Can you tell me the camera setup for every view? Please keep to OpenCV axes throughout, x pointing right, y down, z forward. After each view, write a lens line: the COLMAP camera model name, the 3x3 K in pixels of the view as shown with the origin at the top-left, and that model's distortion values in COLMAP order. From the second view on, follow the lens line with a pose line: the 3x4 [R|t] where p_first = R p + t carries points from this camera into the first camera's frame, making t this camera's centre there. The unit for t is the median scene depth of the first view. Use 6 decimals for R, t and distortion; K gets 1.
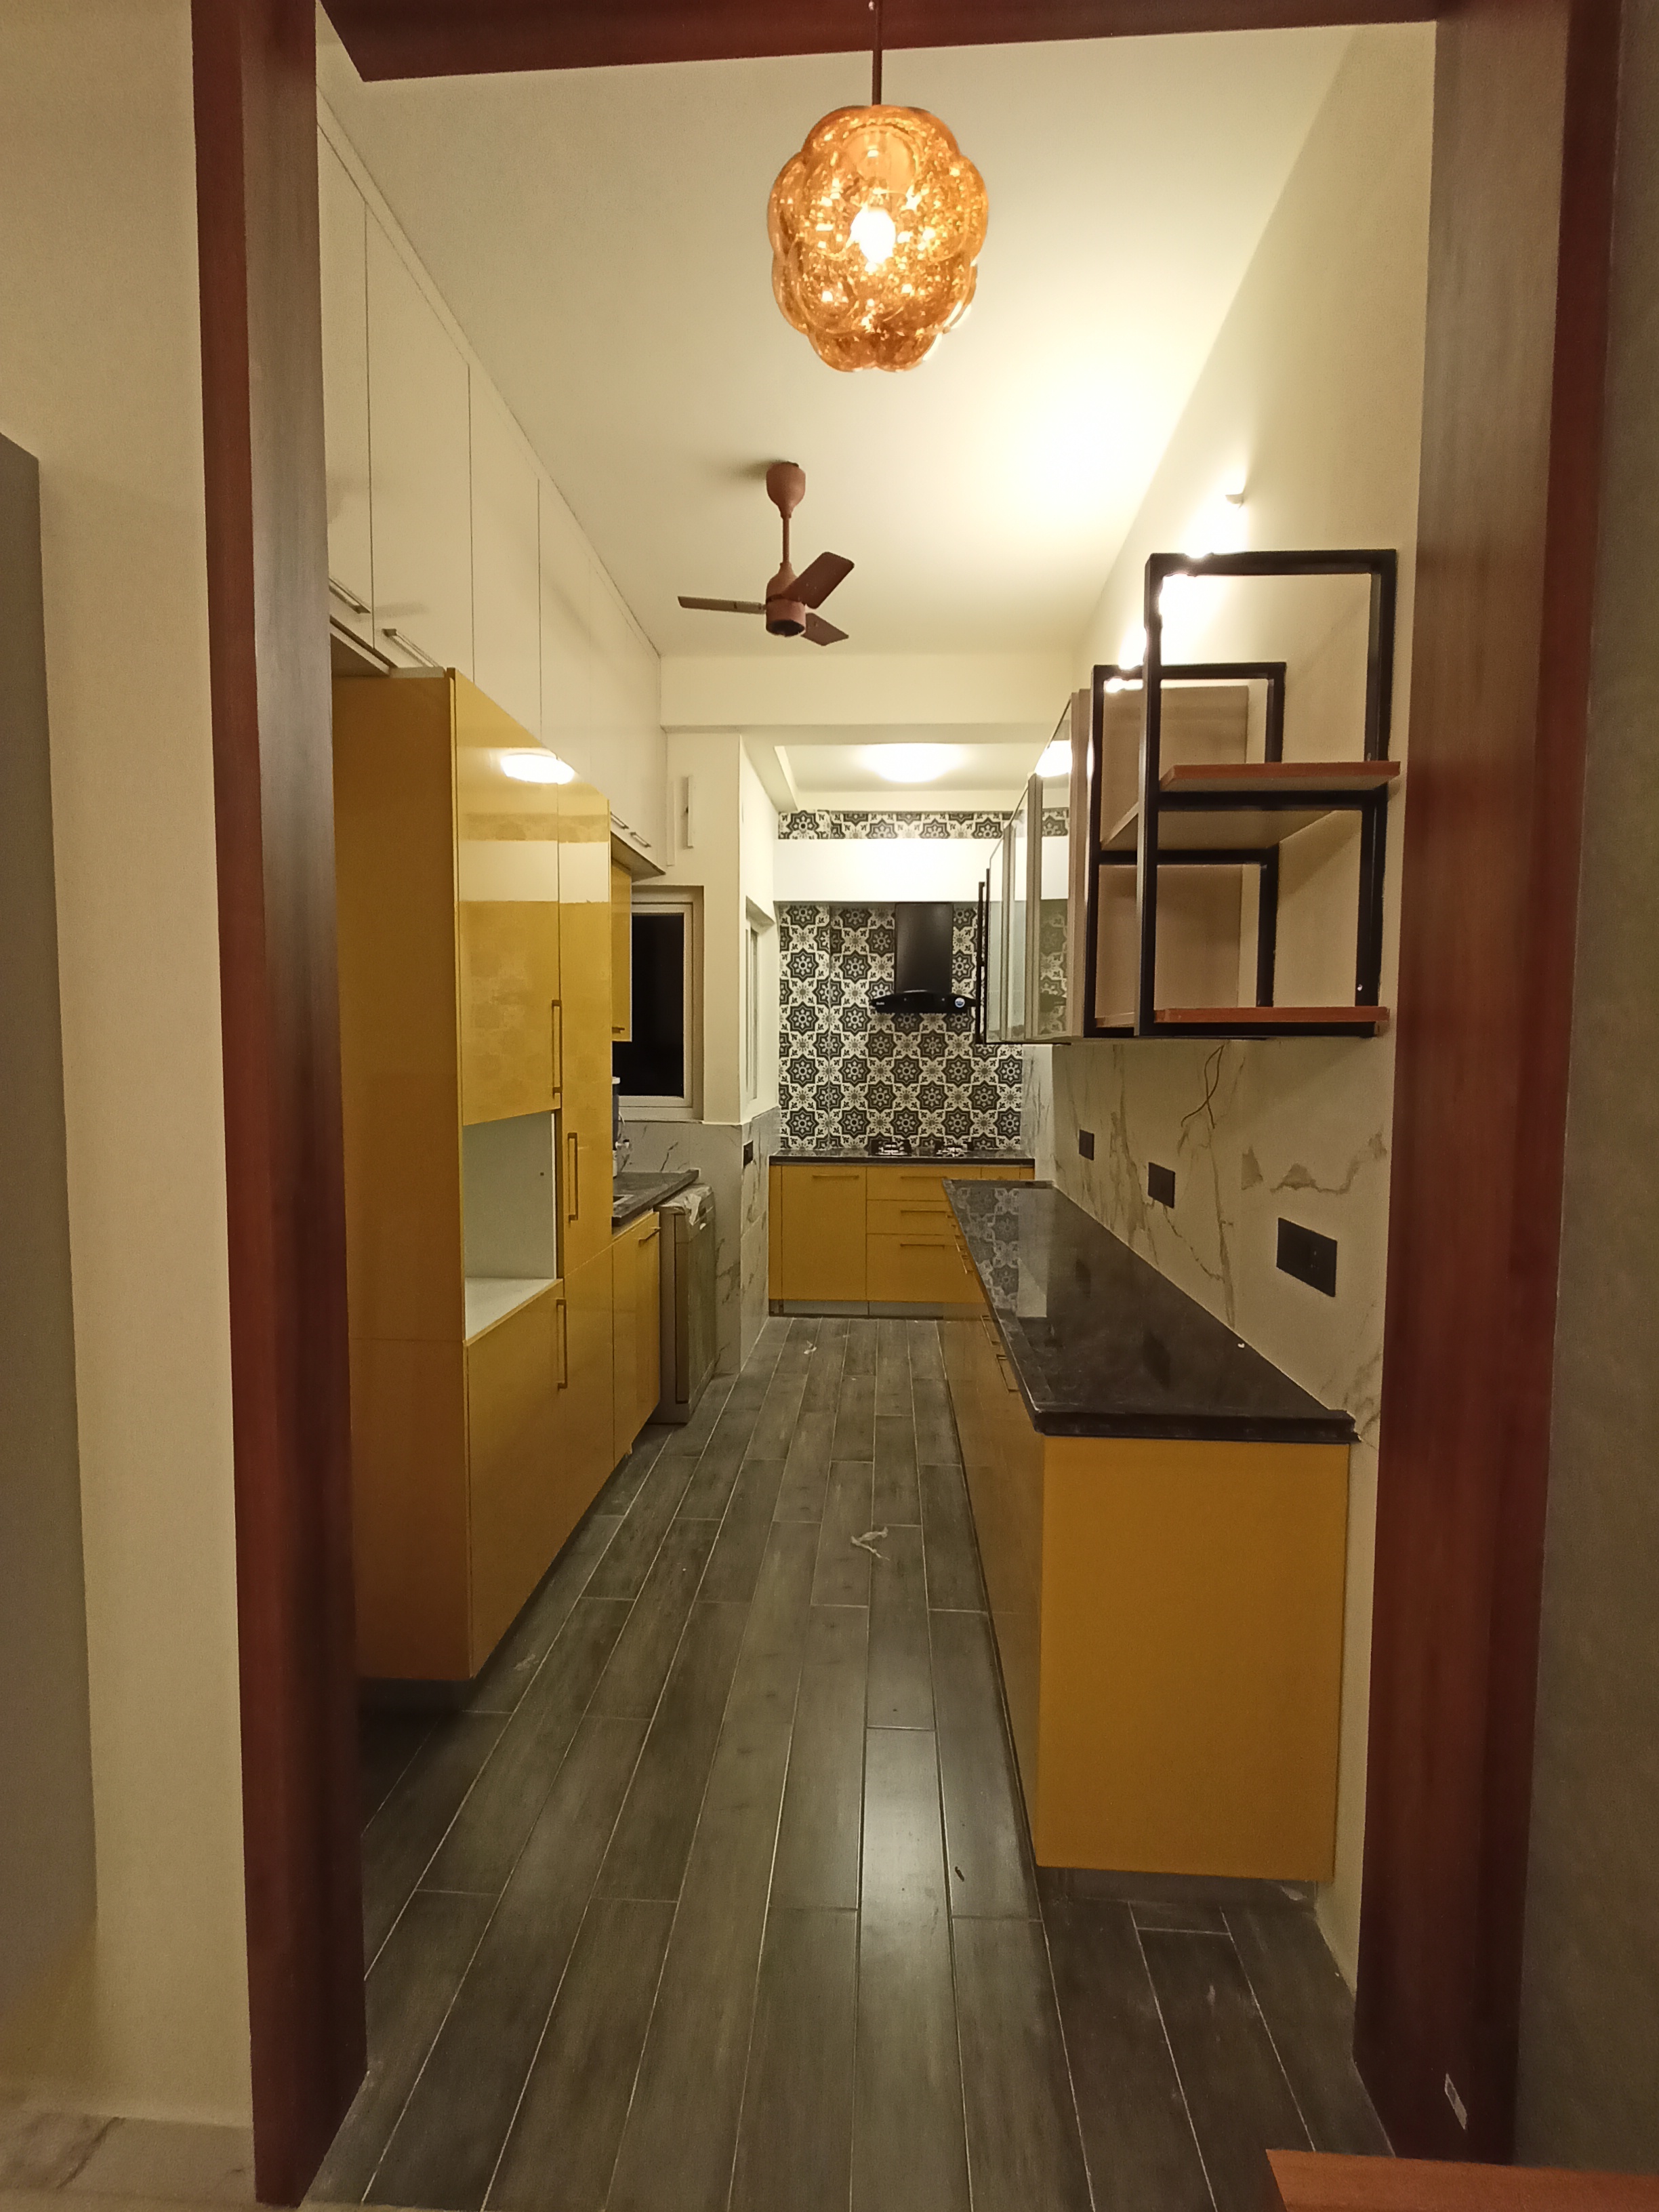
lens RADIAL K [[989.8, 0, 831.5], [0, 989.8, 1108.5], [0, 0, 1]] dist [0.000322, 0.000072]
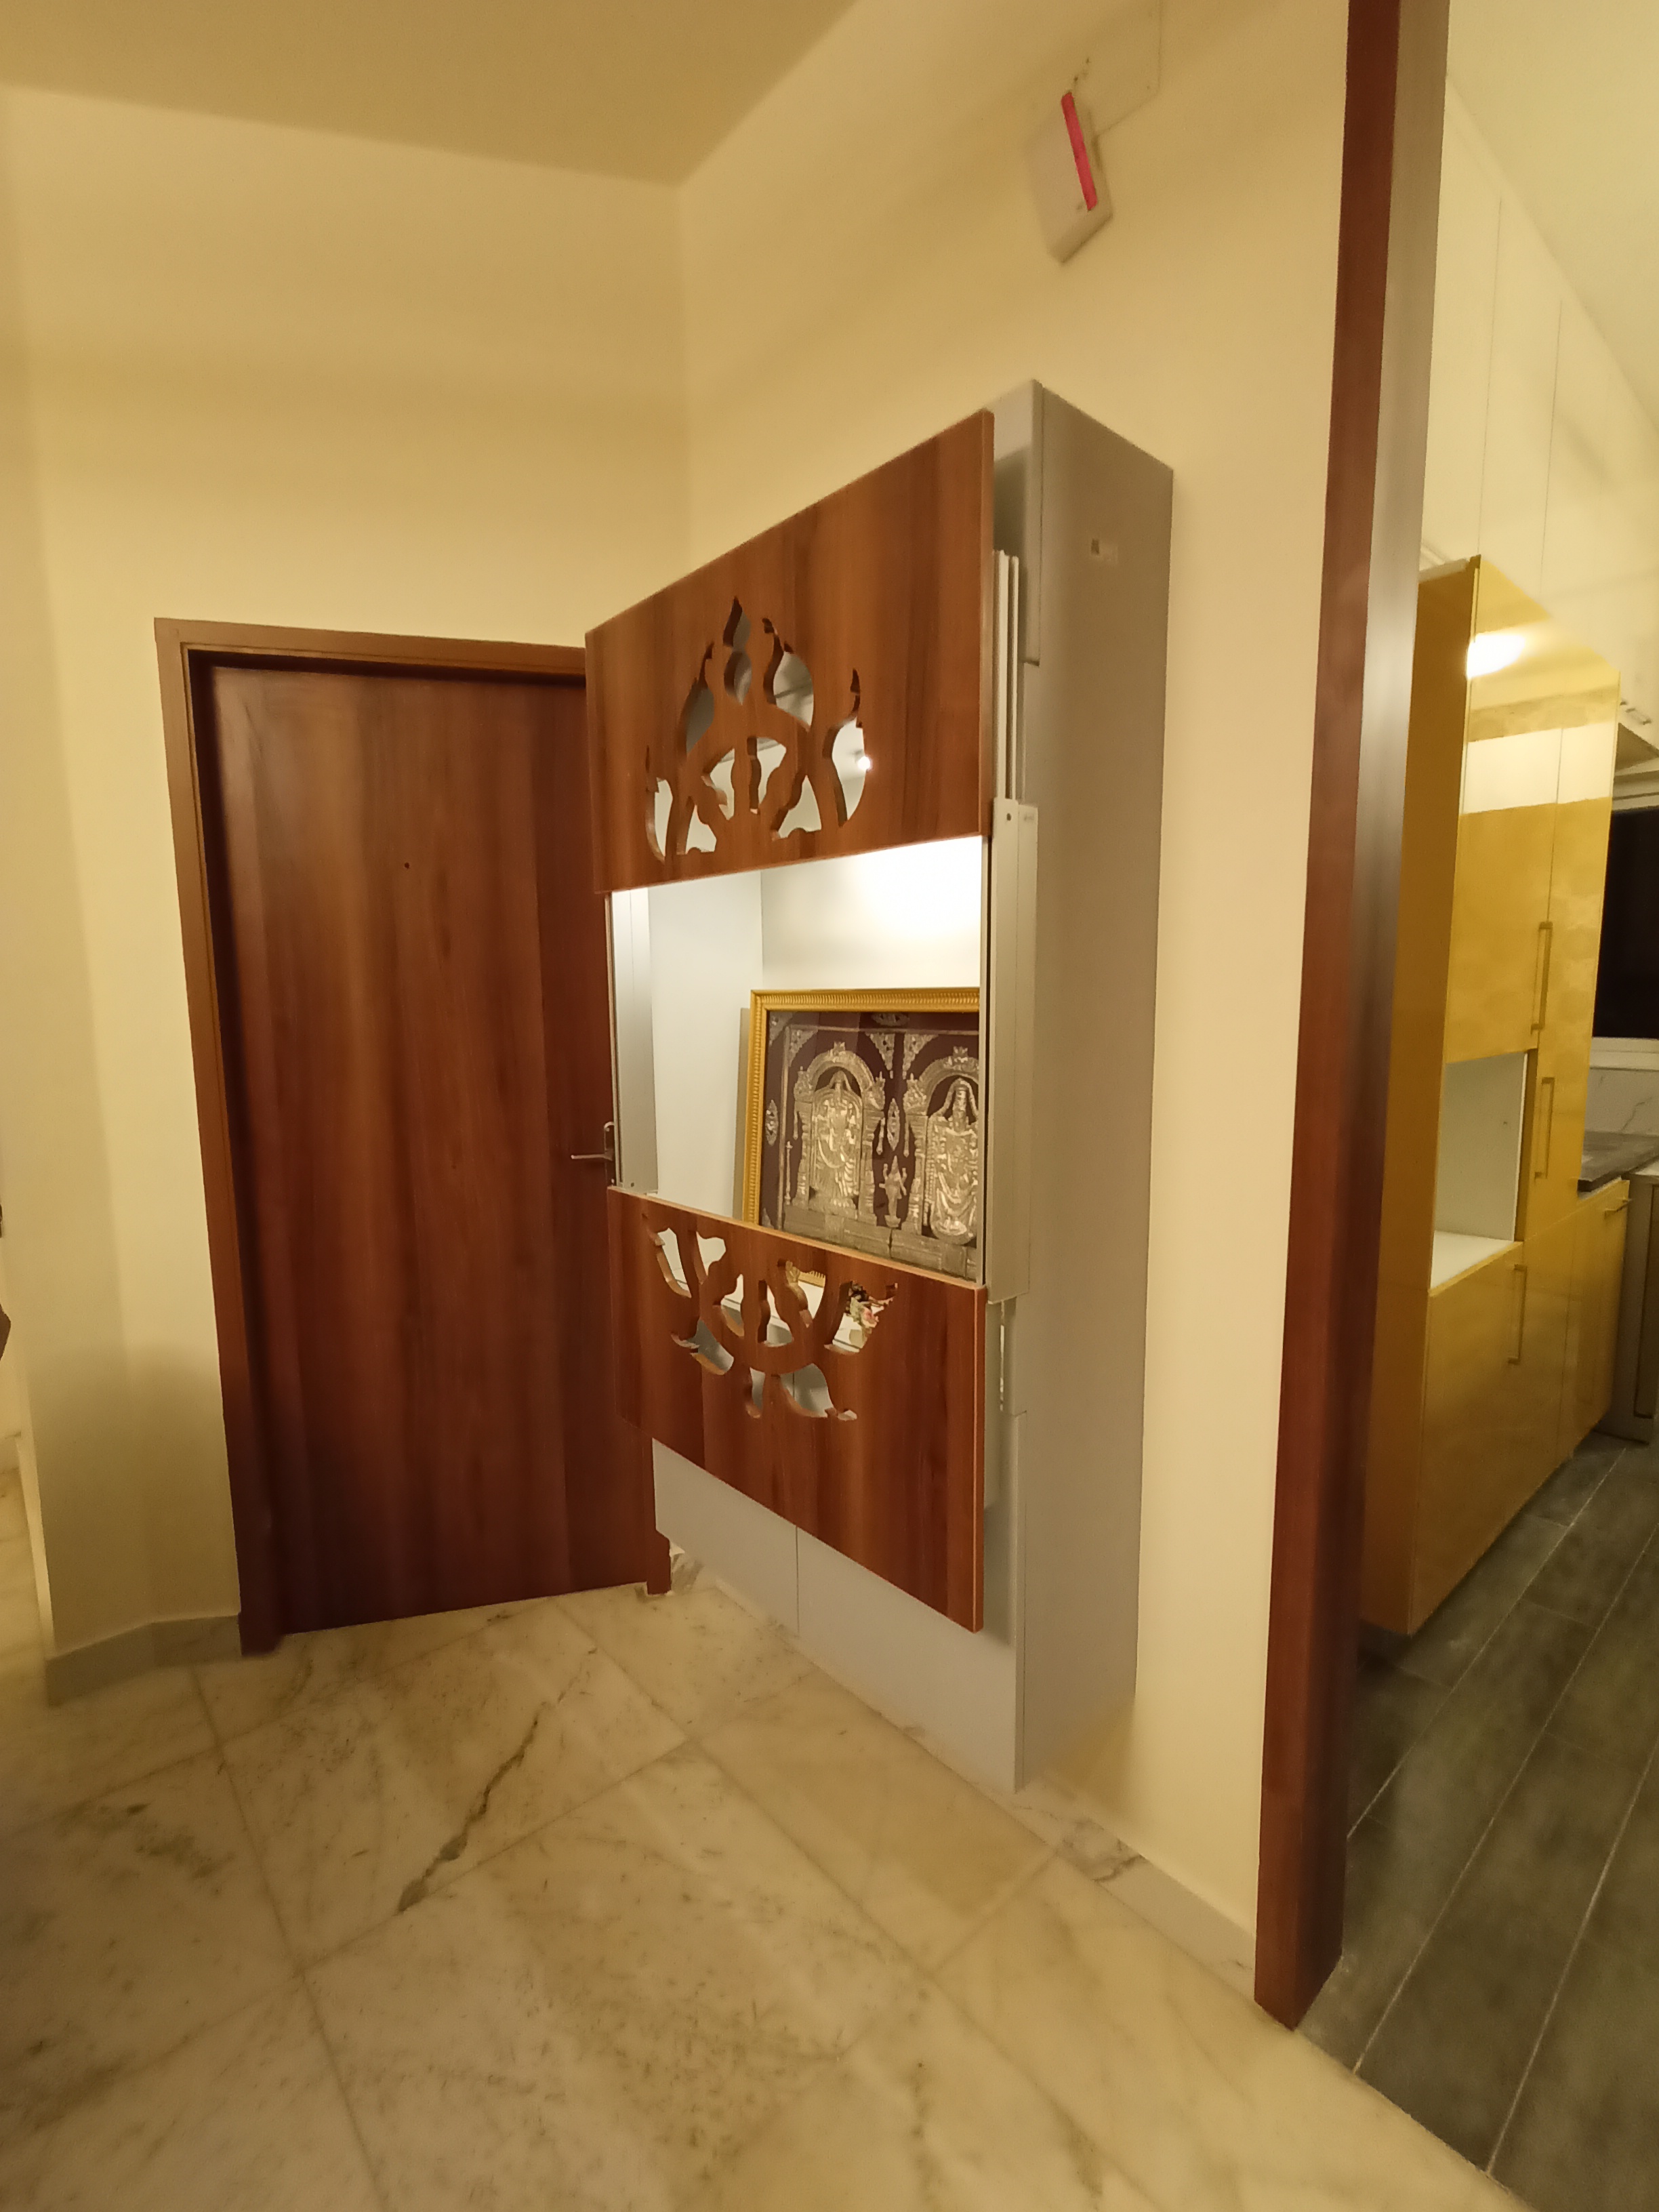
lens RADIAL K [[989.8, 0, 820.3], [0, 989.8, 1108.8], [0, 0, 1]] dist [0.000322, 0.000072]
pose [[0.703577, 0.071800, -0.706983, -0.097028], [-0.028215, 0.996921, 0.073167, 0.006962], [0.710059, -0.031531, 0.703436, -0.057950]]
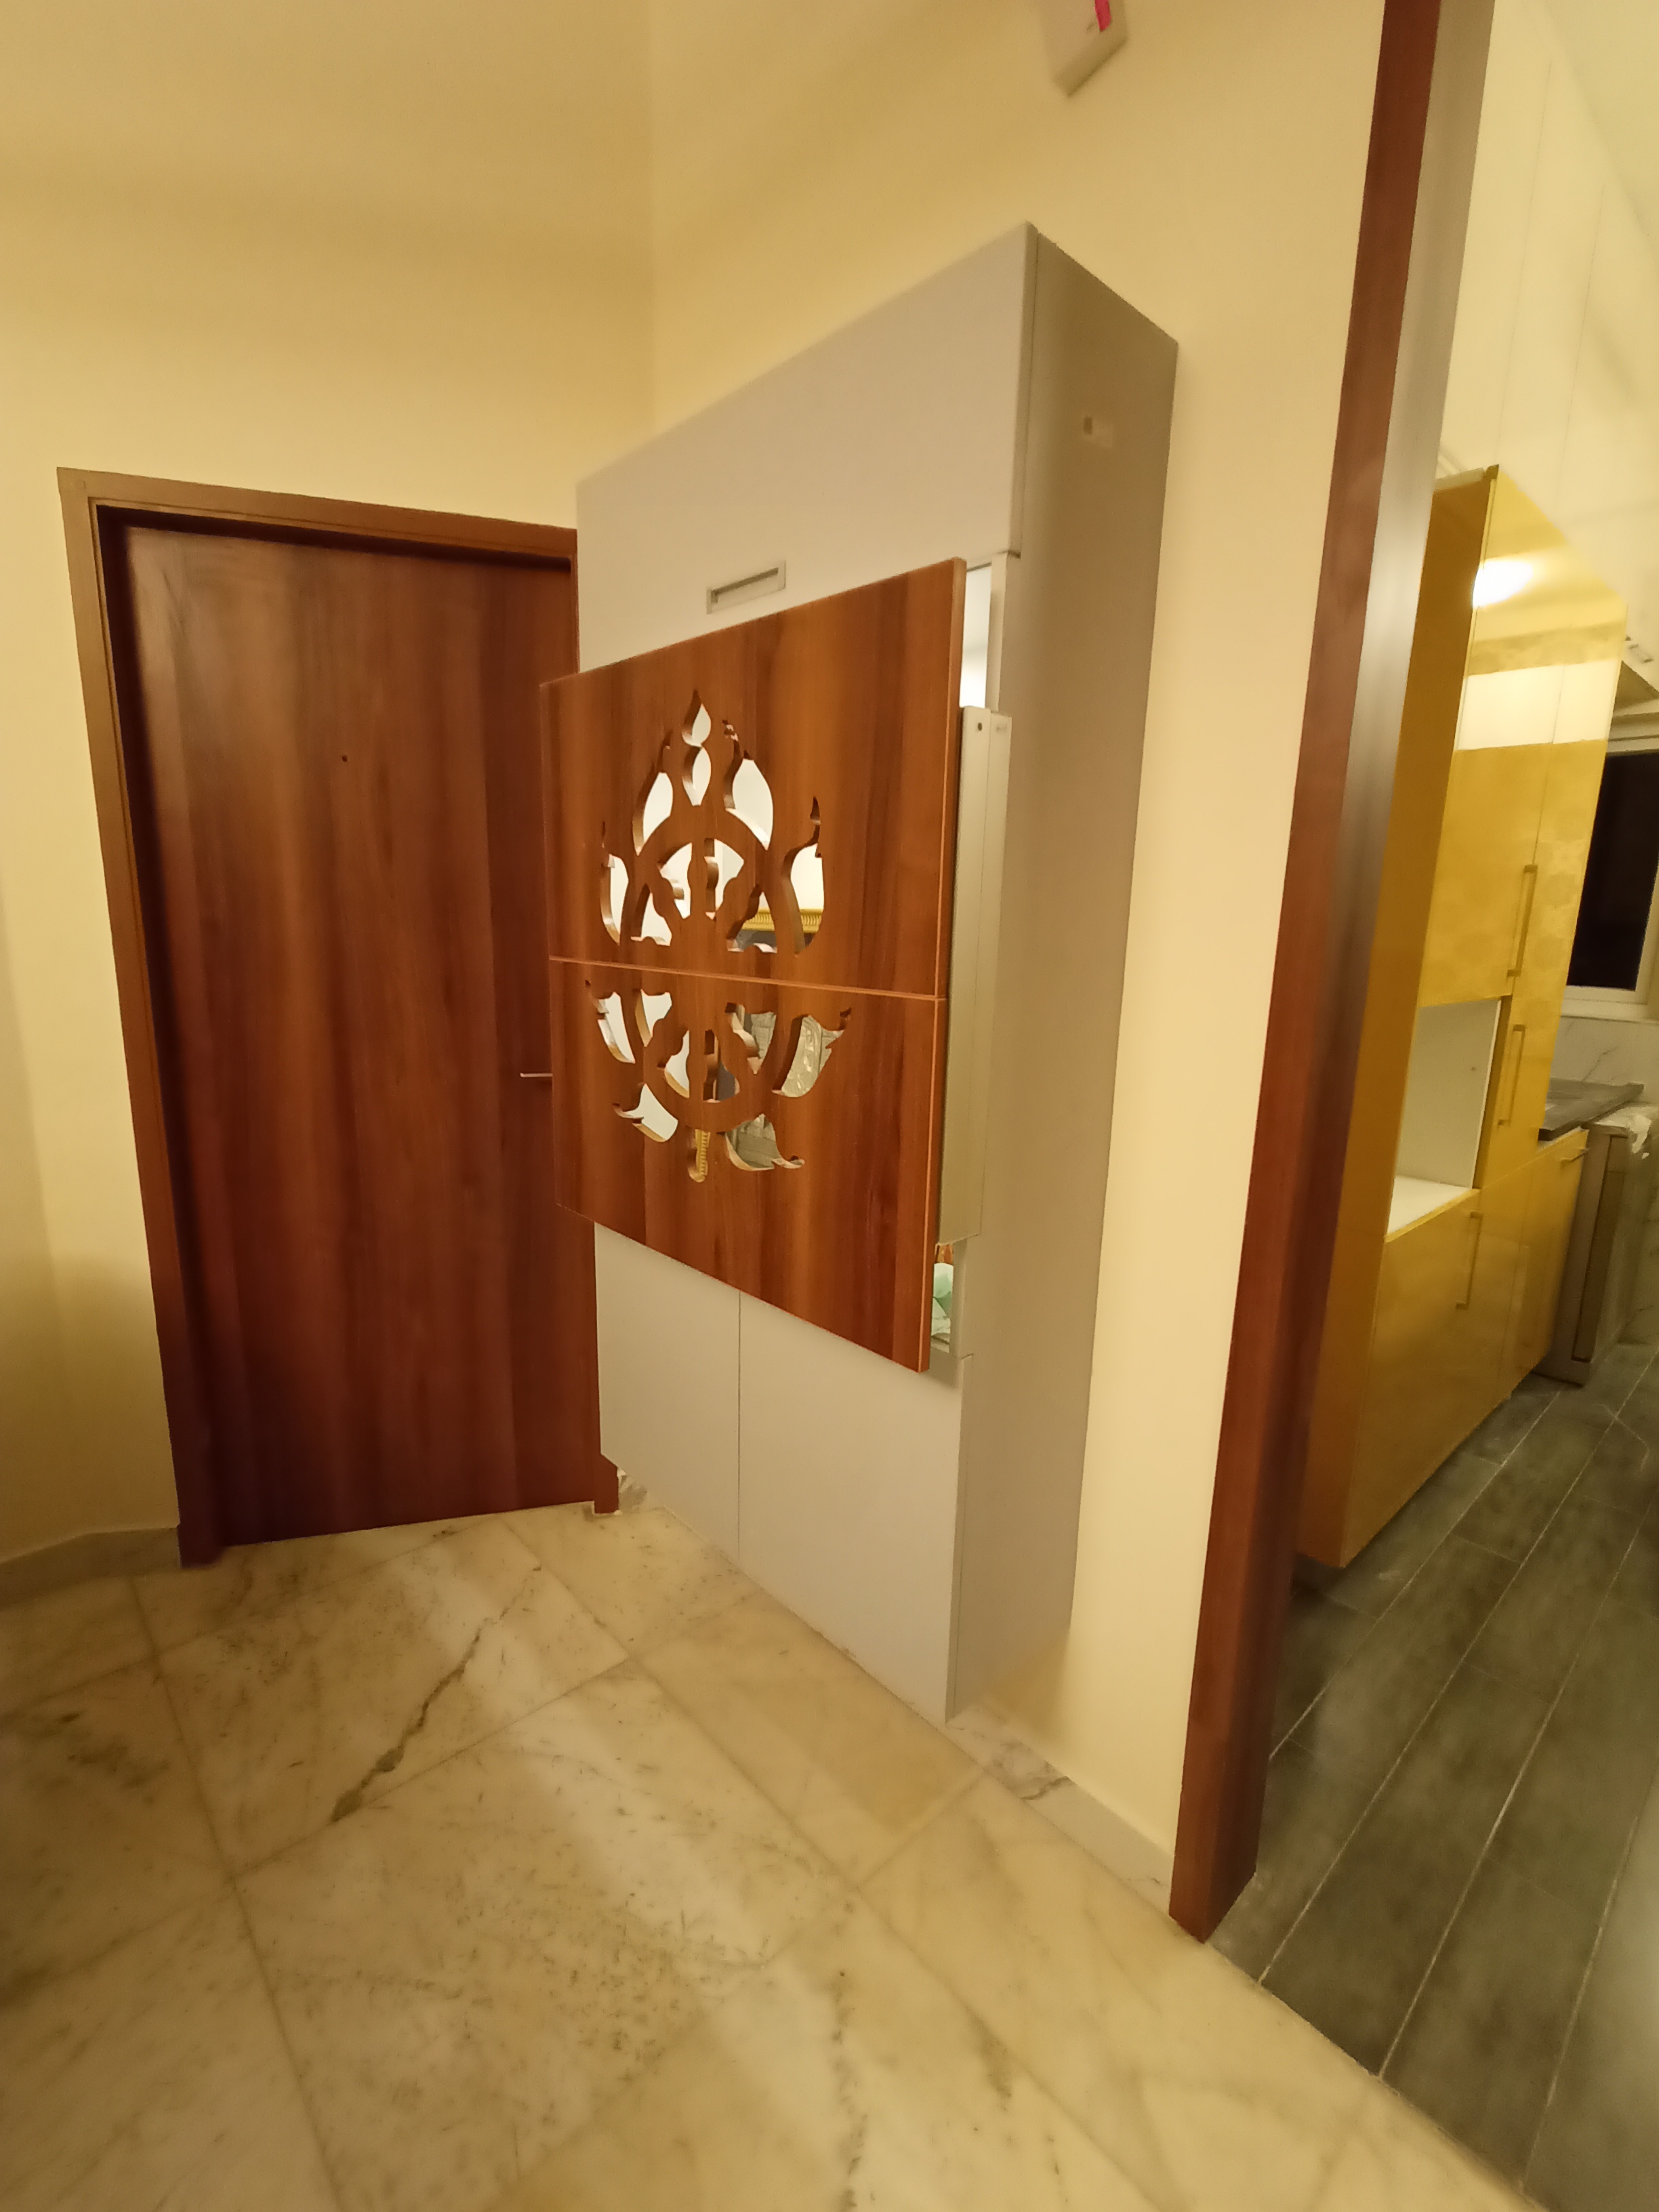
lens RADIAL K [[989.8, 0, 822.6], [0, 989.8, 1105.1], [0, 0, 1]] dist [0.000322, 0.000072]
pose [[0.719873, 0.146008, -0.678575, -0.106236], [-0.062181, 0.987260, 0.146462, 0.005448], [0.691315, -0.063240, 0.719781, -0.031787]]
